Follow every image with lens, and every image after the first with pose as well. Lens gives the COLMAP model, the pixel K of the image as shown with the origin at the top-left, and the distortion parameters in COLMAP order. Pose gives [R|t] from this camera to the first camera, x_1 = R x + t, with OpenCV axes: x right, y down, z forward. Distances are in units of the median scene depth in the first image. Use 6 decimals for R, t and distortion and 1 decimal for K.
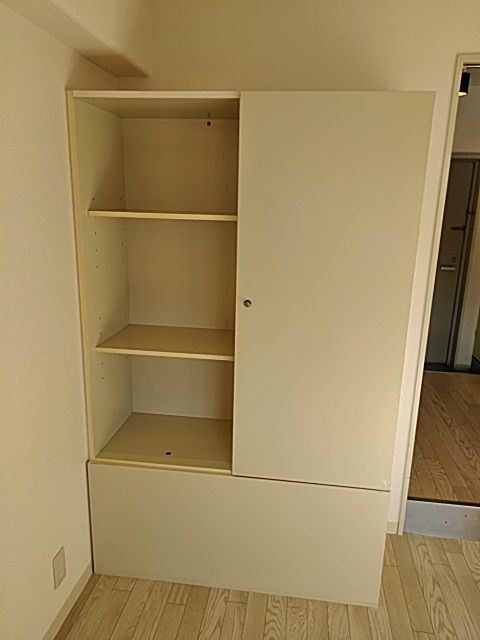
lens RADIAL K [[481.7, 0, 241.0], [0, 481.7, 325.2], [0, 0, 1]] dist [0.005087, 0.008586]
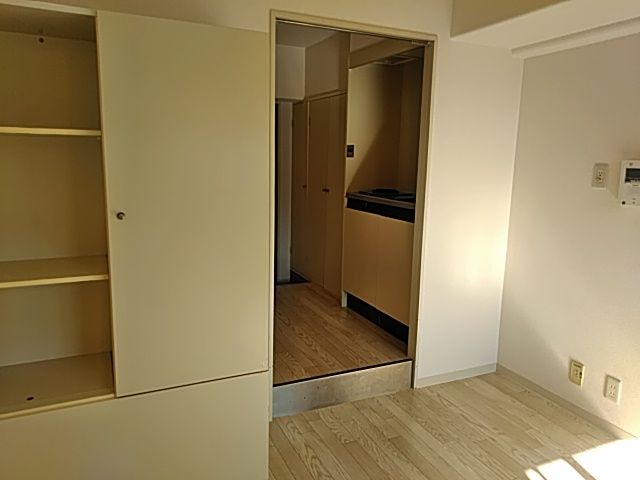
lens RADIAL K [[481.7, 0, 321.5], [0, 481.7, 236.5], [0, 0, 1]] dist [0.005087, 0.008586]
pose [[0.841384, -0.096418, 0.531767, -0.147797], [0.135376, 0.990188, -0.034661, 0.075663], [-0.523207, 0.101152, 0.846181, -0.063091]]
